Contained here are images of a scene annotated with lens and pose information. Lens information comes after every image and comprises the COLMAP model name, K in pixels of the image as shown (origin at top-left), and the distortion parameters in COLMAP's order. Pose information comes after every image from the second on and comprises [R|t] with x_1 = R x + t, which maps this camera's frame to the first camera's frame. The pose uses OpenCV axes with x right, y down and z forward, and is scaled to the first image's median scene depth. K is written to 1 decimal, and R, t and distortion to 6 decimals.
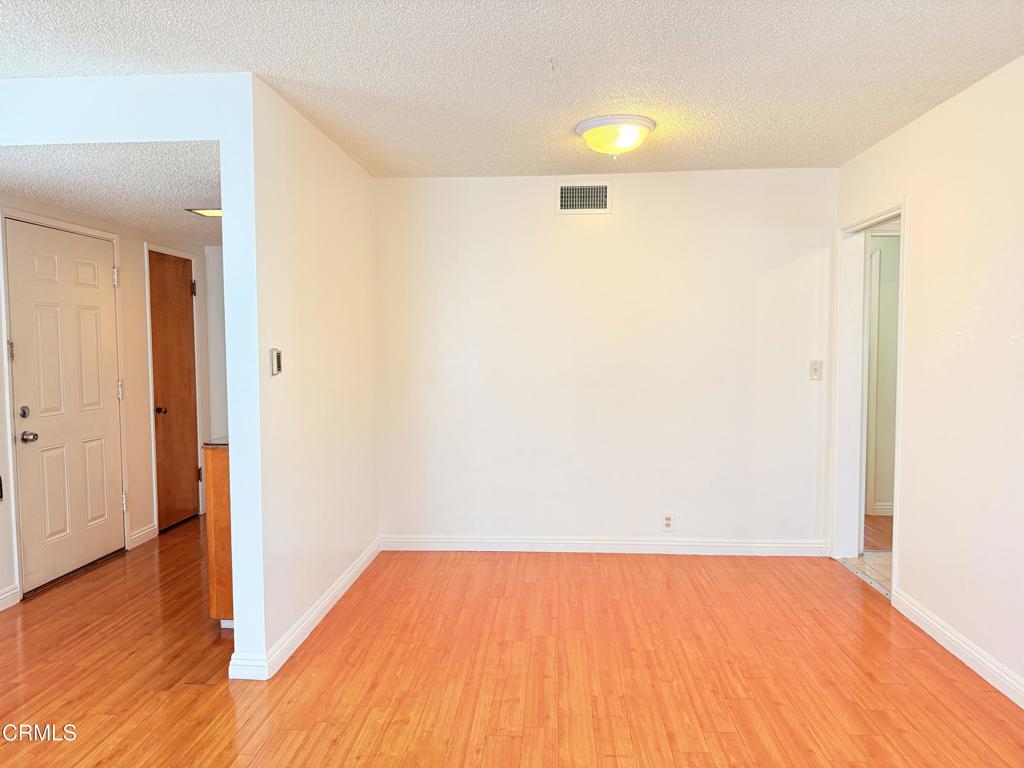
lens RADIAL K [[712.8, 0, 512.0], [0, 712.8, 384.0], [0, 0, 1]] dist [0.085914, -0.125335]
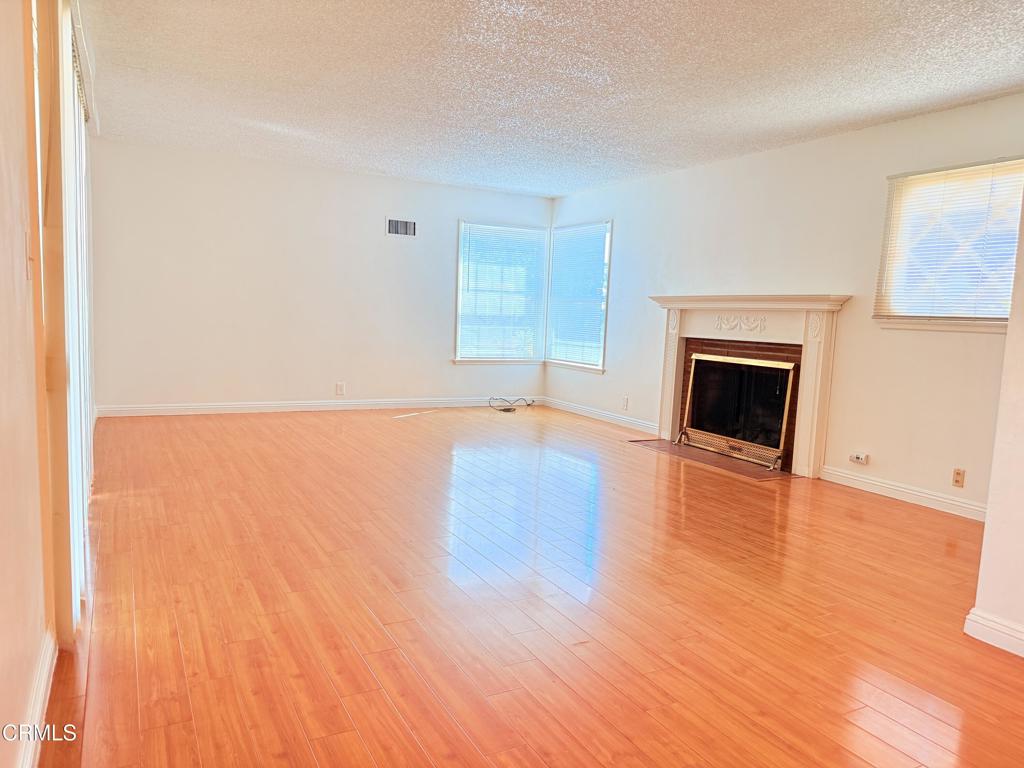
lens RADIAL K [[712.8, 0, 512.0], [0, 712.8, 384.0], [0, 0, 1]] dist [0.085914, -0.125335]
pose [[-0.842985, 0.022590, -0.537463, 0.473466], [-0.072527, 0.985223, 0.155165, 0.005035], [0.533026, 0.169782, -0.828889, 1.076530]]
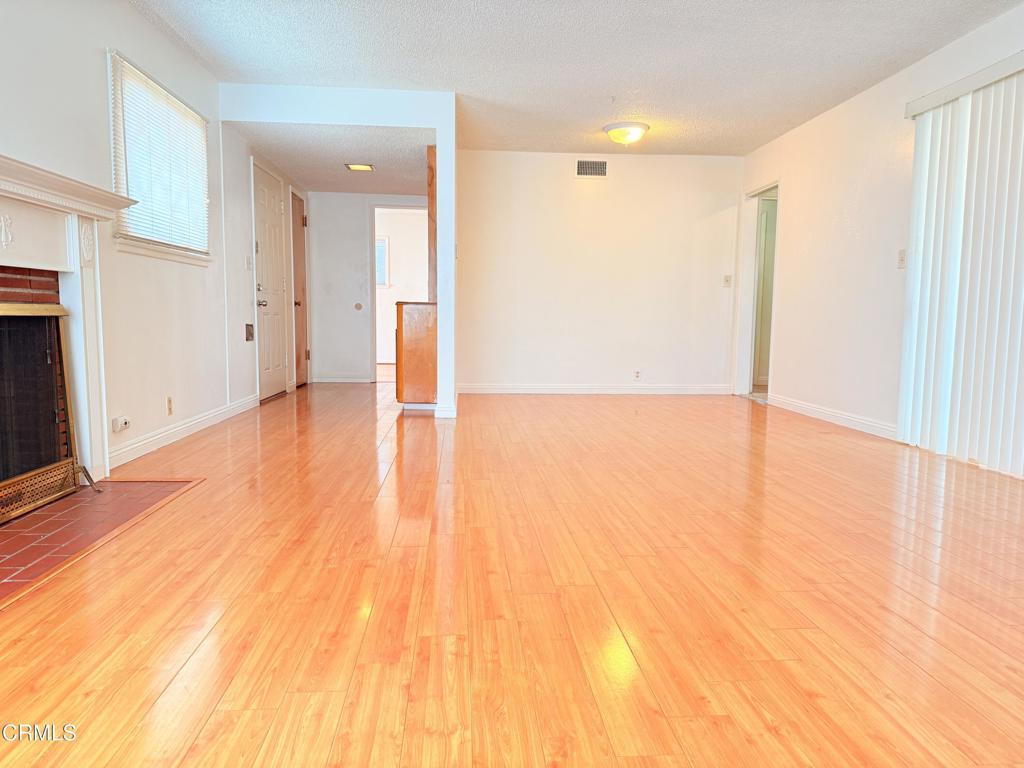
lens RADIAL K [[712.8, 0, 512.0], [0, 712.8, 384.0], [0, 0, 1]] dist [0.085914, -0.125335]
pose [[0.990017, 0.005709, 0.140830, -0.347879], [-0.010822, 0.999309, 0.035570, 0.190802], [-0.140529, -0.036739, 0.989395, -0.664460]]
